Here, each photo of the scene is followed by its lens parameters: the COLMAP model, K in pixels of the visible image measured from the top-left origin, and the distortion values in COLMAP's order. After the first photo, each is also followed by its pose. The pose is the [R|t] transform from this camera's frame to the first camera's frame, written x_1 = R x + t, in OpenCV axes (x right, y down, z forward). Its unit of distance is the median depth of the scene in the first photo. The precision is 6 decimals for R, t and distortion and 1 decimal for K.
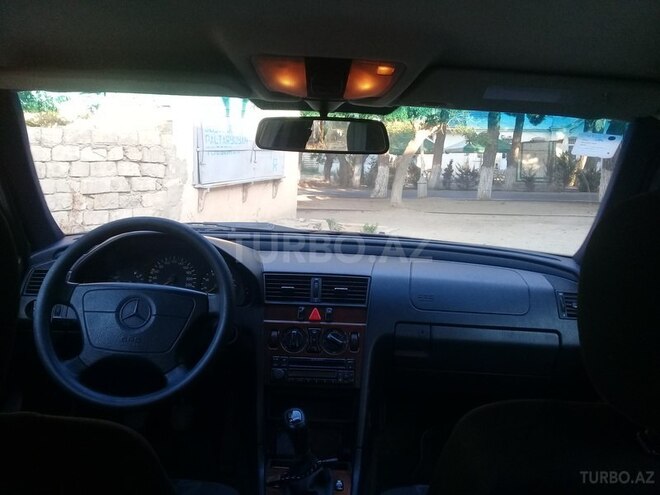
lens RADIAL K [[600.5, 0, 327.1], [0, 600.5, 243.7], [0, 0, 1]] dist [0.032669, 0.000000]
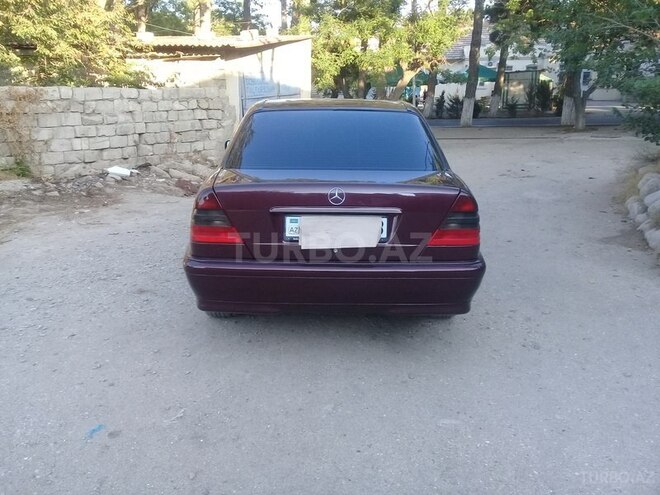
lens RADIAL K [[600.5, 0, 331.5], [0, 600.5, 251.2], [0, 0, 1]] dist [0.032669, 0.000000]
pose [[0.999430, -0.033236, -0.005893, -0.002698], [0.033708, 0.991872, 0.122693, 0.015591], [0.001767, -0.122822, 0.992427, -0.201368]]
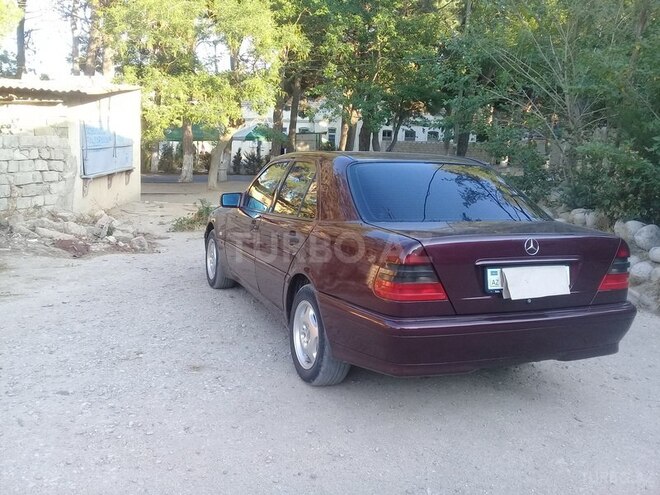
lens RADIAL K [[600.5, 0, 328.7], [0, 600.5, 249.4], [0, 0, 1]] dist [0.032669, 0.000000]
pose [[0.928504, -0.065600, 0.365482, -0.093625], [0.052361, 0.997567, 0.046030, 0.011924], [-0.367612, -0.023602, 0.929680, -0.176363]]
